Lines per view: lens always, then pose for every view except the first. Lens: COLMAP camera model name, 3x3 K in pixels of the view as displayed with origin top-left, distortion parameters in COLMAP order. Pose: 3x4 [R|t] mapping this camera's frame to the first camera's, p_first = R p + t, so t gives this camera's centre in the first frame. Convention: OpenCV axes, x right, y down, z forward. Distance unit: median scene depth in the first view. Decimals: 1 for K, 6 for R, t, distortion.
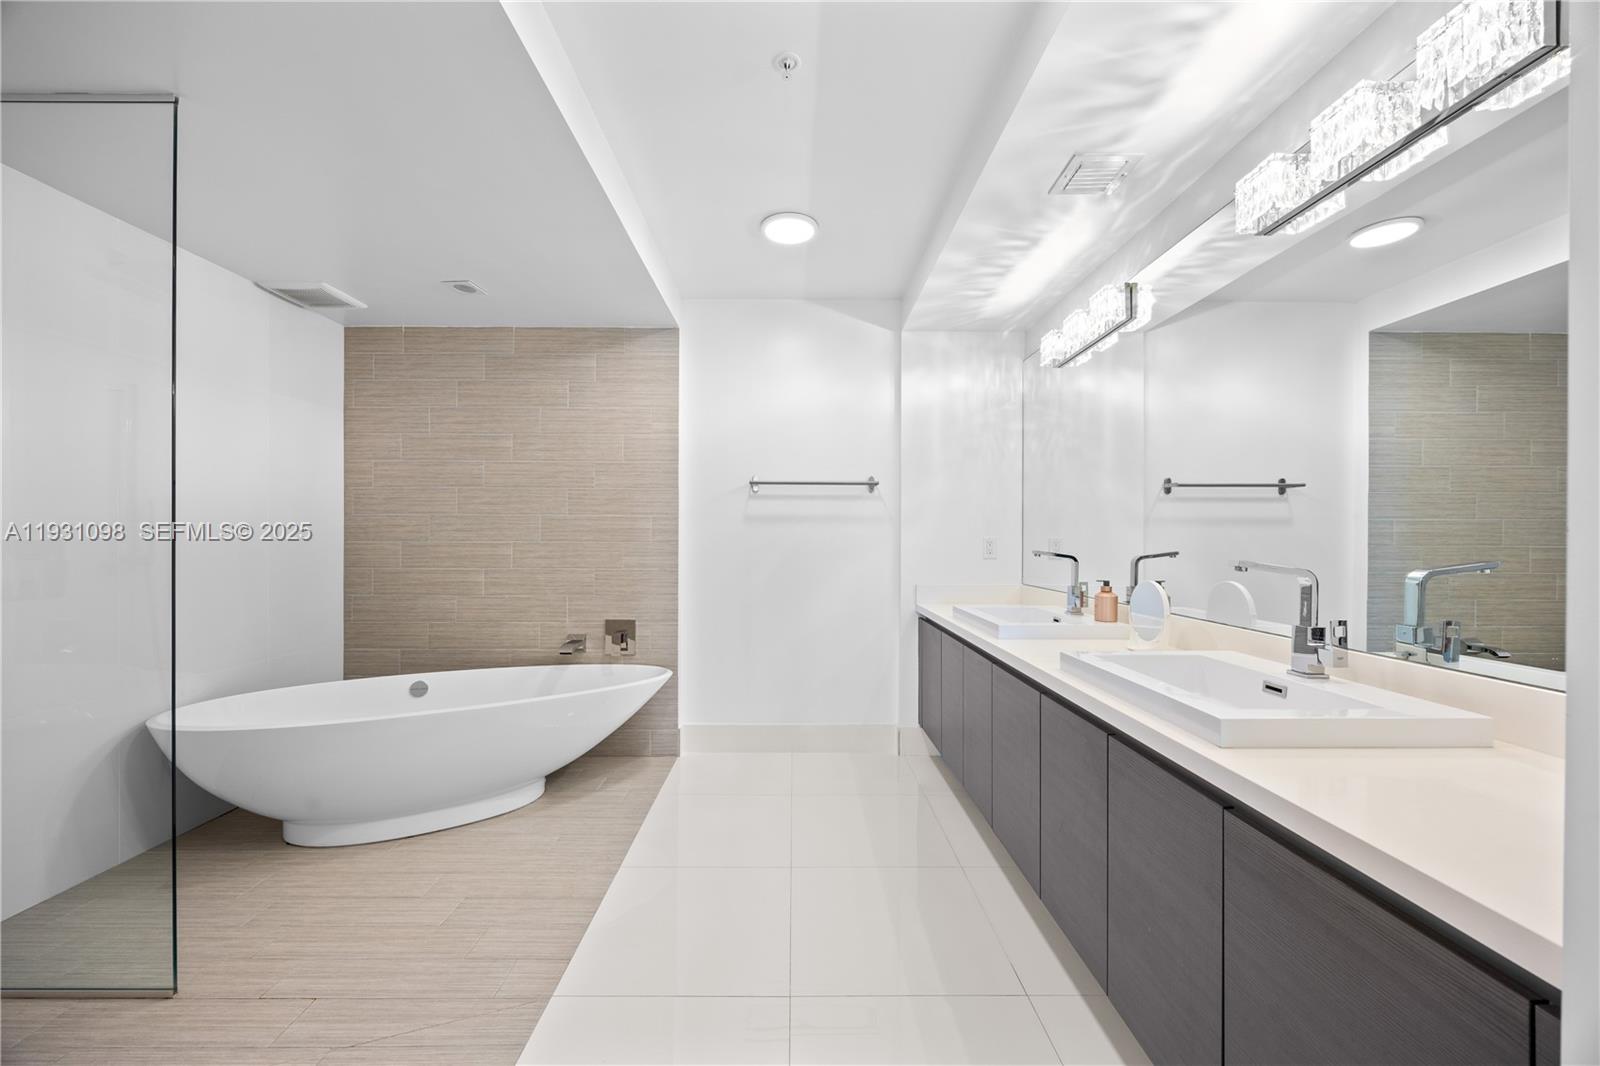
lens RADIAL K [[612.9, 0, 795.5], [0, 612.9, 539.0], [0, 0, 1]] dist [-0.003223, 0.000733]
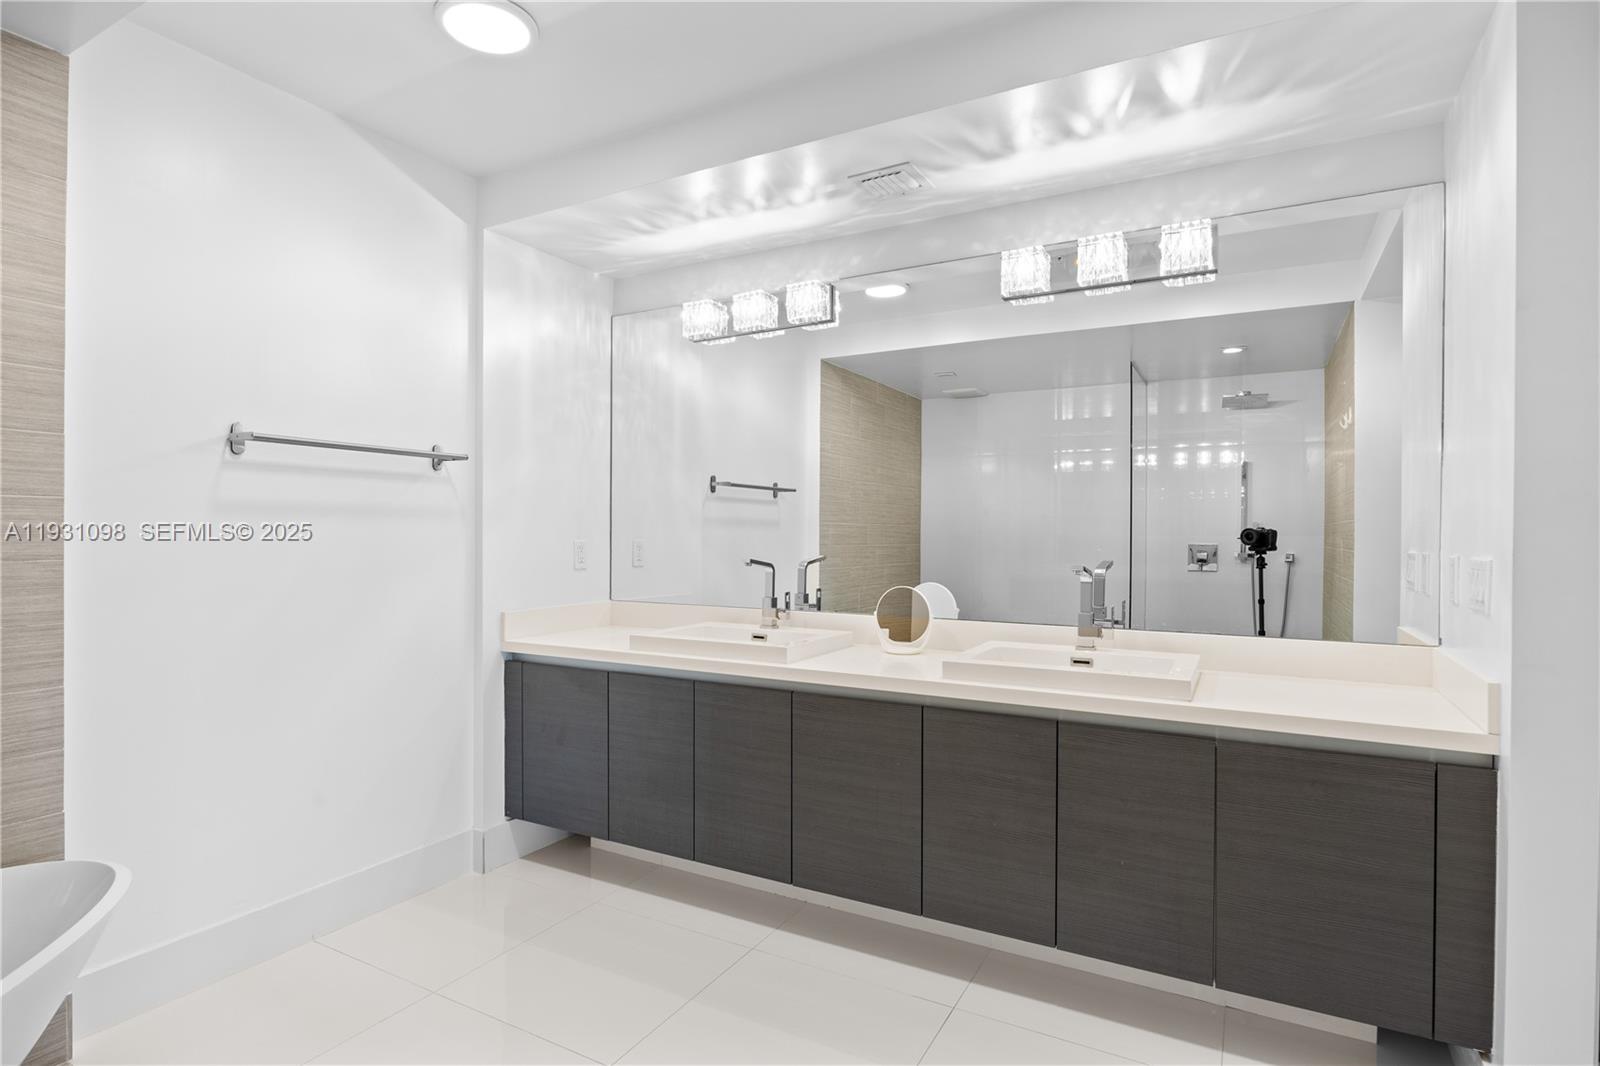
lens RADIAL K [[833.6, 0, 802.9], [0, 833.6, 531.4], [0, 0, 1]] dist [-0.000772, 0.000645]
pose [[0.482557, 0.001009, 0.875864, -0.446357], [0.000385, 0.999999, -0.001364, -0.012830], [-0.875864, 0.000995, 0.482556, 0.269569]]
